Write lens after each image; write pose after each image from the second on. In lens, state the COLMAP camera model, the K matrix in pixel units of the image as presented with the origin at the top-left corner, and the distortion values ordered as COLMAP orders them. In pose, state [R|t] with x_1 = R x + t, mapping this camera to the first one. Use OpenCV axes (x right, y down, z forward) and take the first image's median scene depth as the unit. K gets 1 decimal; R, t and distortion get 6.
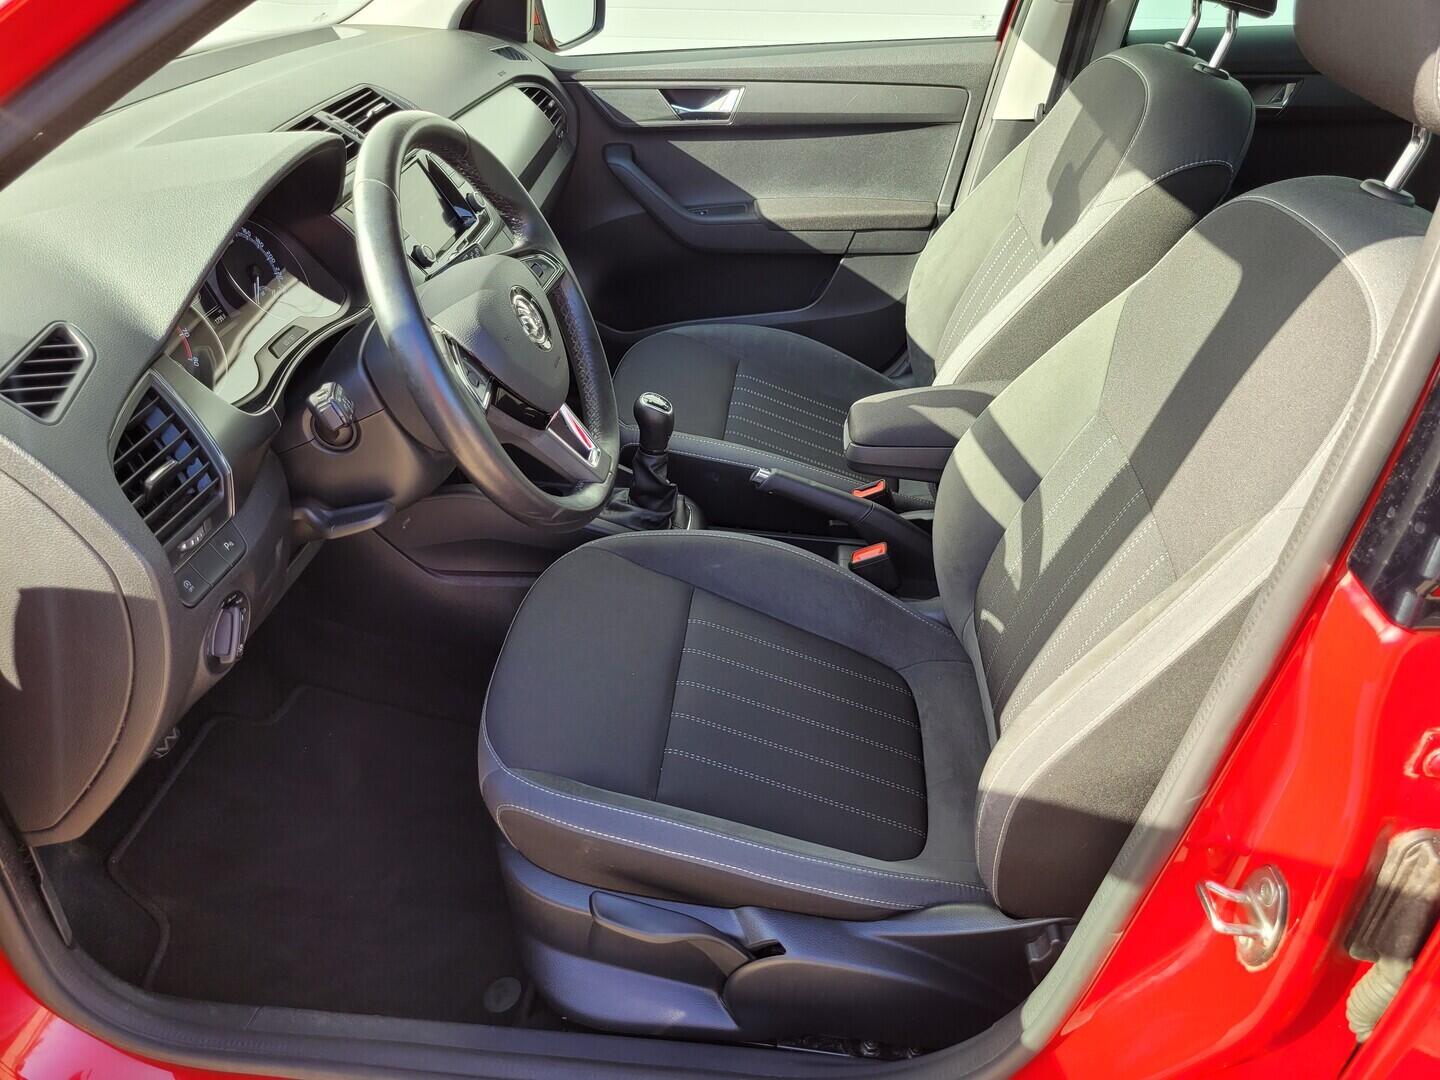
lens RADIAL K [[1113.5, 0, 720.9], [0, 1113.5, 540.4], [0, 0, 1]] dist [0.021665, -0.009377]
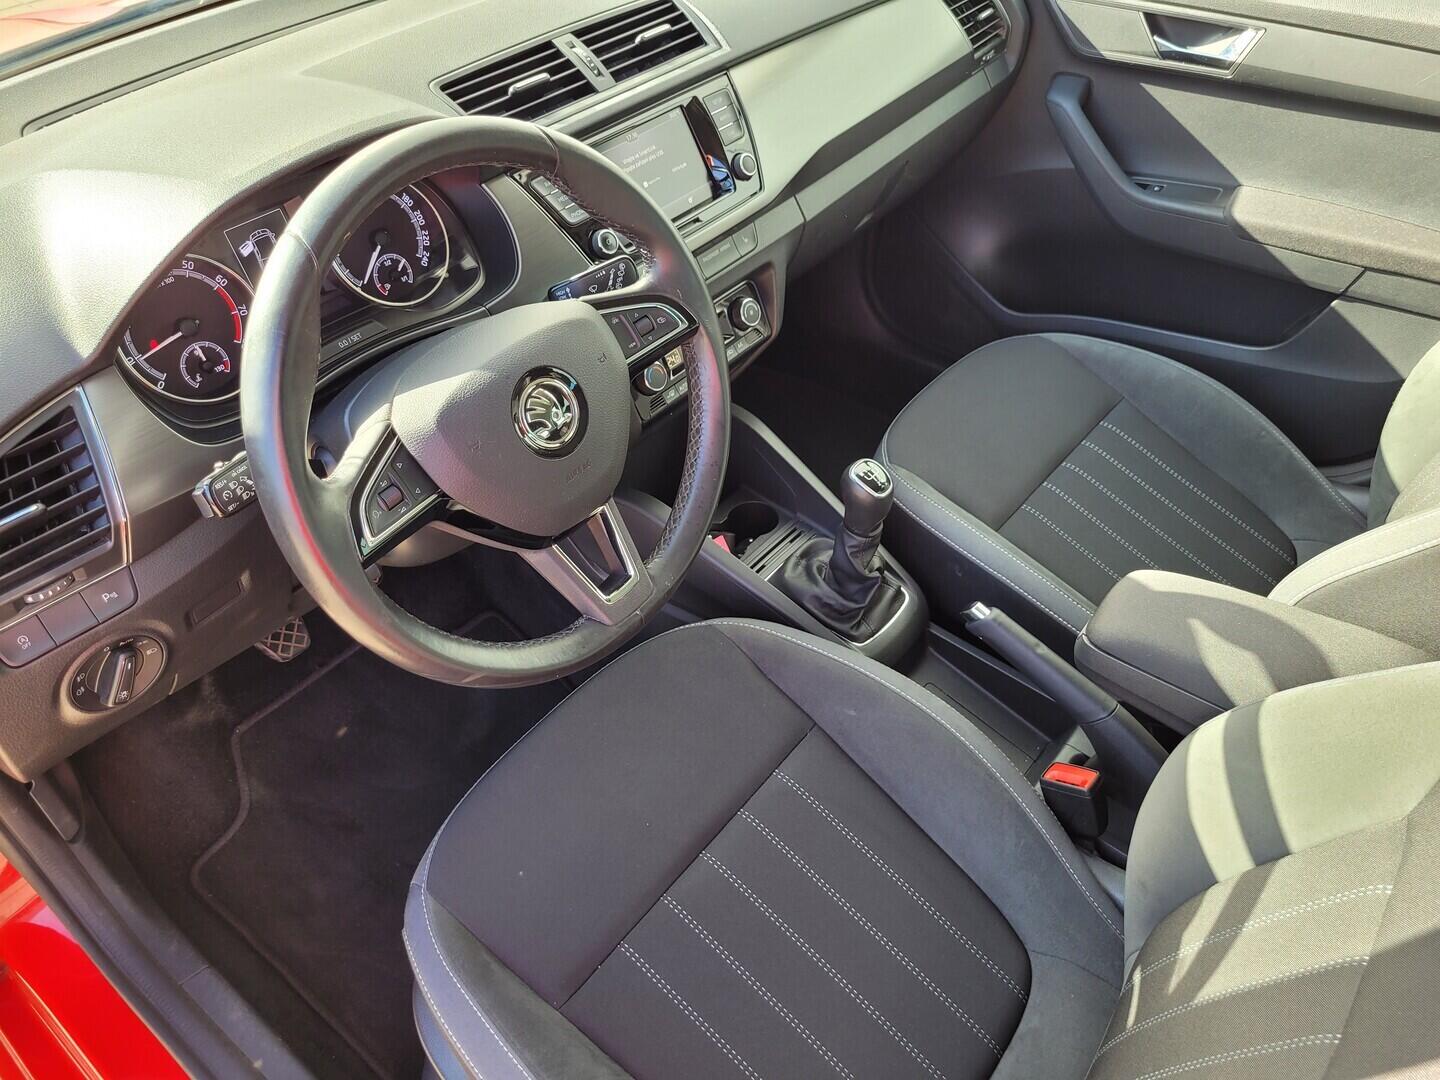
lens RADIAL K [[1113.5, 0, 720.2], [0, 1113.5, 522.3], [0, 0, 1]] dist [0.021665, -0.009377]
pose [[0.825739, 0.358122, -0.435779, 0.152039], [-0.285209, 0.931637, 0.225187, -0.179326], [0.486633, -0.061658, 0.871428, 0.210498]]
